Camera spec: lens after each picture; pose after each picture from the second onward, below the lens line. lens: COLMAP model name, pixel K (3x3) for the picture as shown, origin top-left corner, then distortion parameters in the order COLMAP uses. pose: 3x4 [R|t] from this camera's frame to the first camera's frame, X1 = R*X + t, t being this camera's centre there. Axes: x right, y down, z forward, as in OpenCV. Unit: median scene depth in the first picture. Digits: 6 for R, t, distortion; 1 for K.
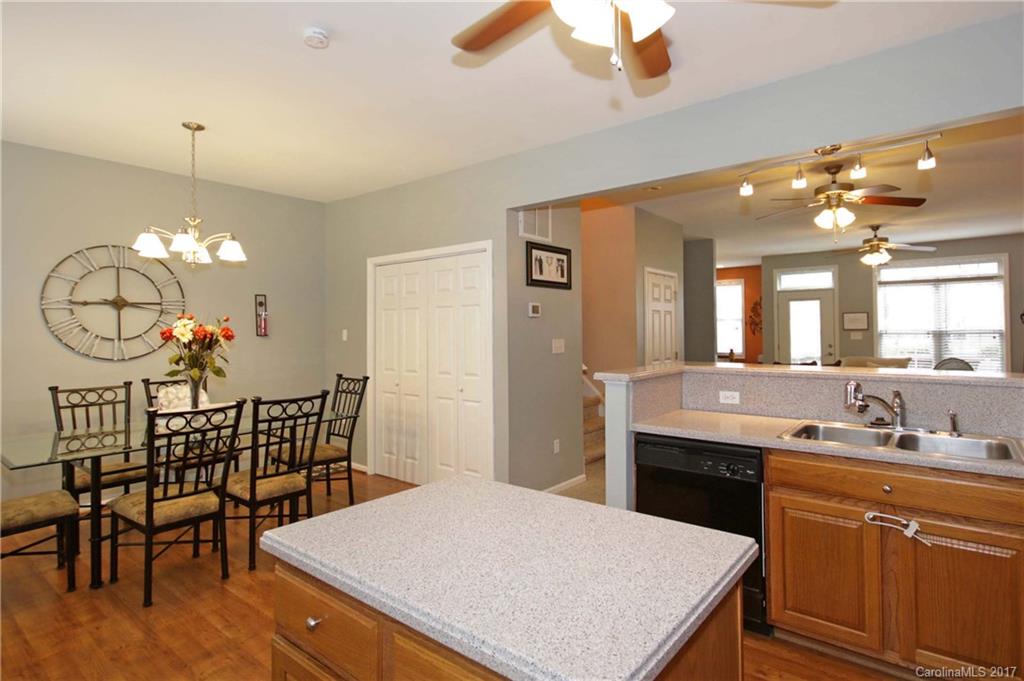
lens RADIAL K [[512.5, 0, 537.4], [0, 512.5, 321.9], [0, 0, 1]] dist [0.003506, -0.000923]
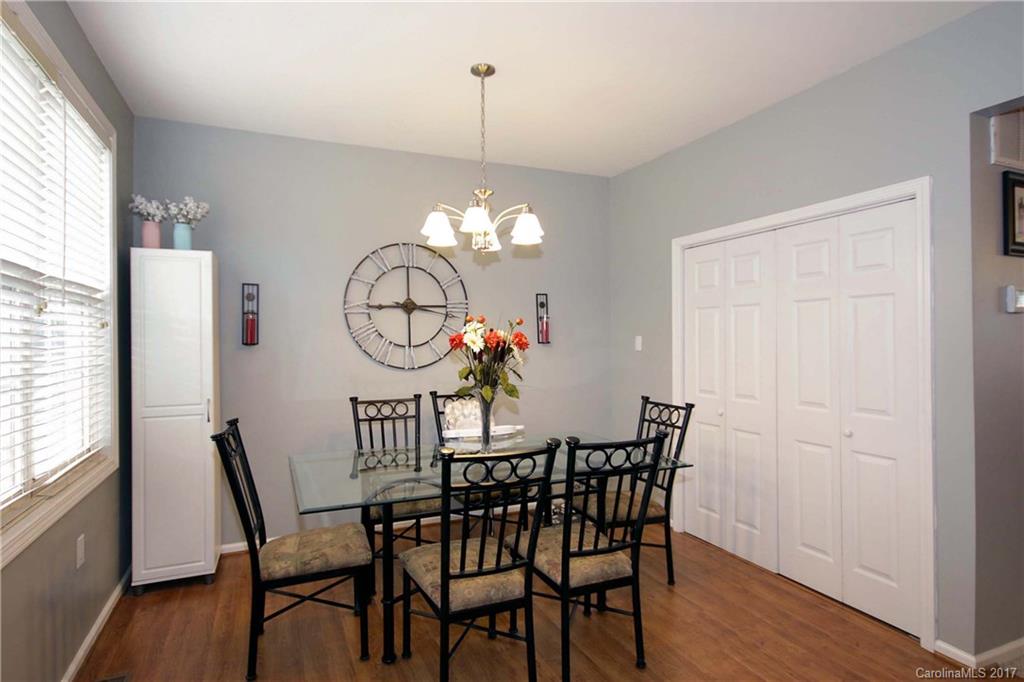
lens RADIAL K [[569.2, 0, 512.0], [0, 569.2, 341.0], [0, 0, 1]] dist [-0.001279, -0.000265]
pose [[0.874548, 0.006047, -0.484901, -0.190926], [0.005523, 0.999733, 0.022430, 0.003838], [0.484907, -0.022294, 0.874281, 0.236801]]
